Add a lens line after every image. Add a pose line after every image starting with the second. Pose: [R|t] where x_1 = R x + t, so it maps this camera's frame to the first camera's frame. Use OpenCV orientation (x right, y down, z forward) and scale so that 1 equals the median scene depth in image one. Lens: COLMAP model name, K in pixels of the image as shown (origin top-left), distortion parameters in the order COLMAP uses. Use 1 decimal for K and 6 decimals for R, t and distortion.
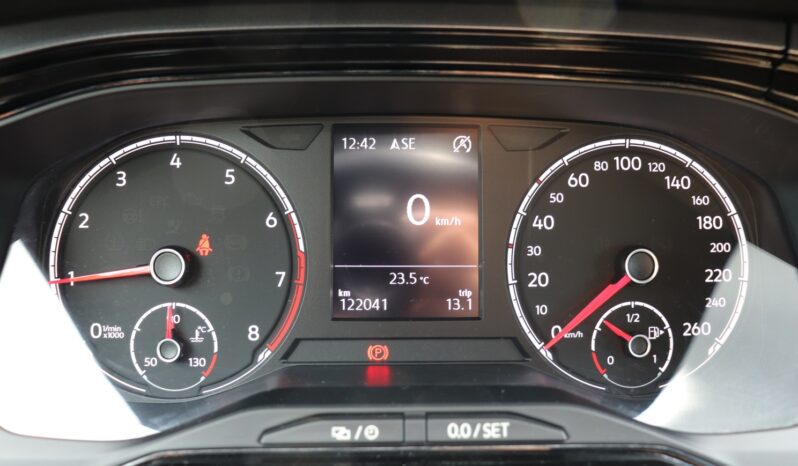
lens RADIAL K [[664.2, 0, 394.5], [0, 664.2, 230.8], [0, 0, 1]] dist [-0.176821, 0.139482]
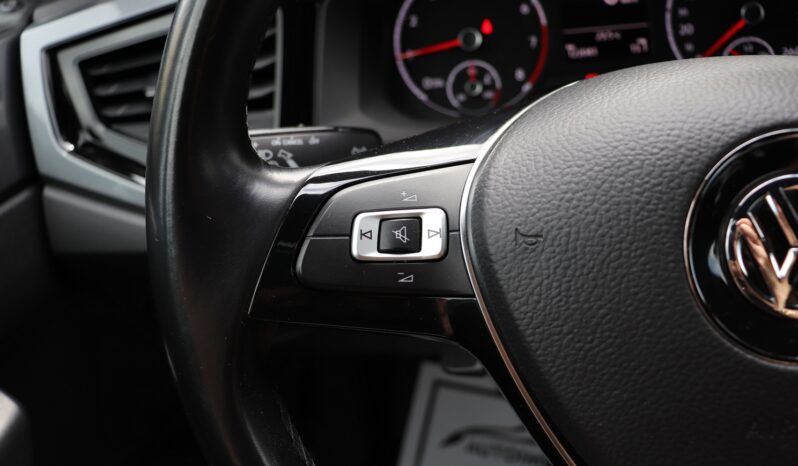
lens RADIAL K [[664.2, 0, 382.3], [0, 664.2, 241.3], [0, 0, 1]] dist [-0.176821, 0.139482]
pose [[0.976299, -0.055389, -0.209217, -0.229602], [0.100595, 0.972063, 0.212072, 0.178390], [0.191626, -0.228092, 0.954596, -0.817760]]
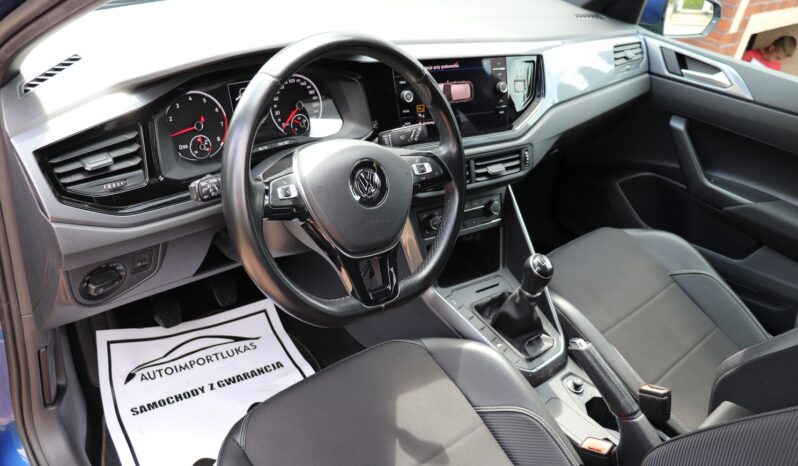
lens RADIAL K [[664.2, 0, 403.3], [0, 664.2, 235.4], [0, 0, 1]] dist [-0.176821, 0.139482]
pose [[0.753013, -0.274983, 0.597792, -1.853137], [0.107970, 0.947813, 0.299988, -0.346124], [-0.649087, -0.161351, 0.743405, -2.684797]]
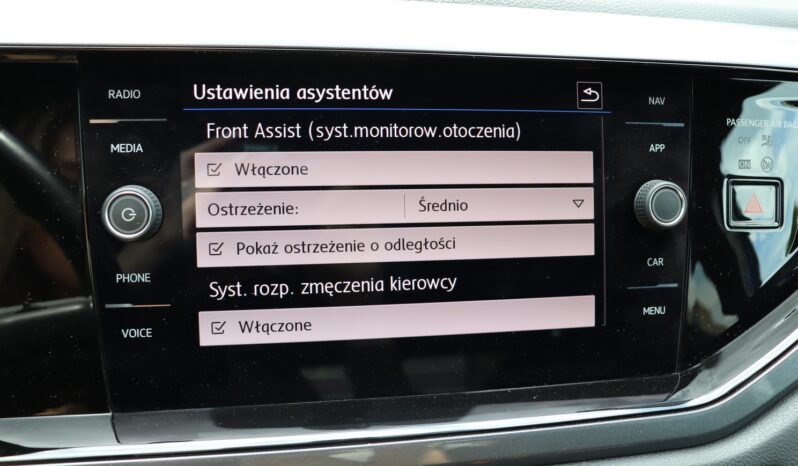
lens RADIAL K [[716.9, 0, 394.5], [0, 716.9, 234.2], [0, 0, 1]] dist [-0.126342, 0.065164]
pose [[0.951846, -0.097266, 0.290738, 1.076282], [0.064419, 0.990620, 0.120511, 0.023950], [-0.299732, -0.095979, 0.949183, -0.404006]]
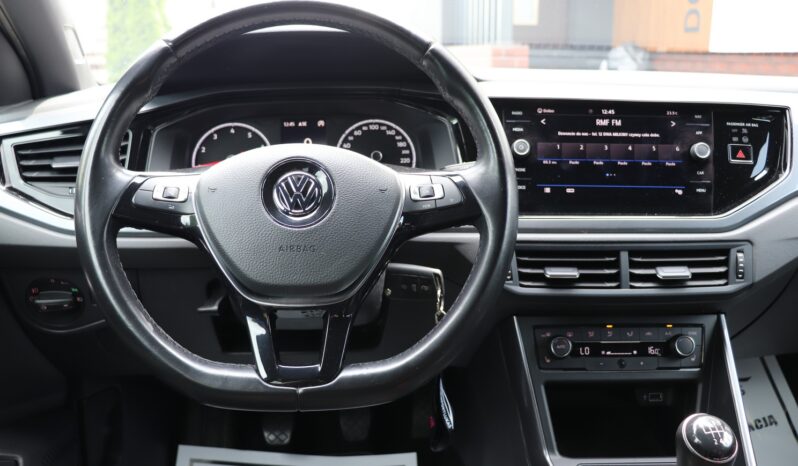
lens RADIAL K [[664.2, 0, 383.8], [0, 664.2, 237.2], [0, 0, 1]] dist [-0.176821, 0.139482]
pose [[0.997087, -0.040045, 0.064919, 0.179701], [0.044854, 0.996220, -0.074396, 0.691370], [-0.061695, 0.077091, 0.995113, -2.231771]]
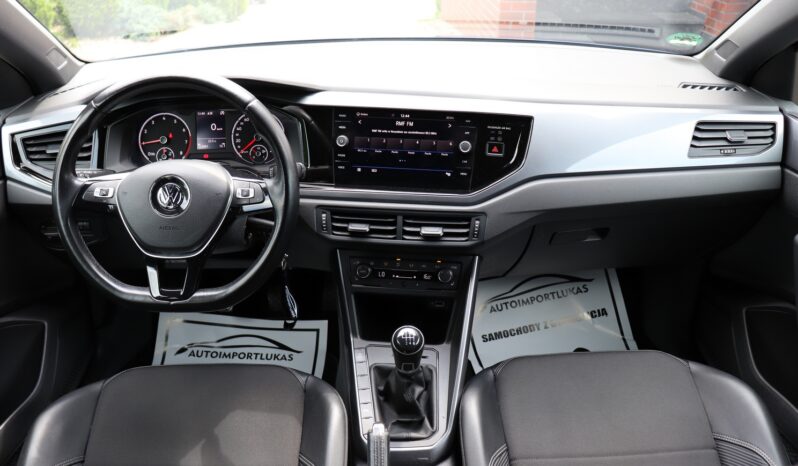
lens RADIAL K [[664.2, 0, 386.1], [0, 664.2, 228.1], [0, 0, 1]] dist [-0.176821, 0.139482]
pose [[0.999779, -0.016981, -0.012355, 1.357813], [0.018607, 0.989063, 0.146313, 0.023902], [0.009735, -0.146511, 0.989161, -3.869616]]
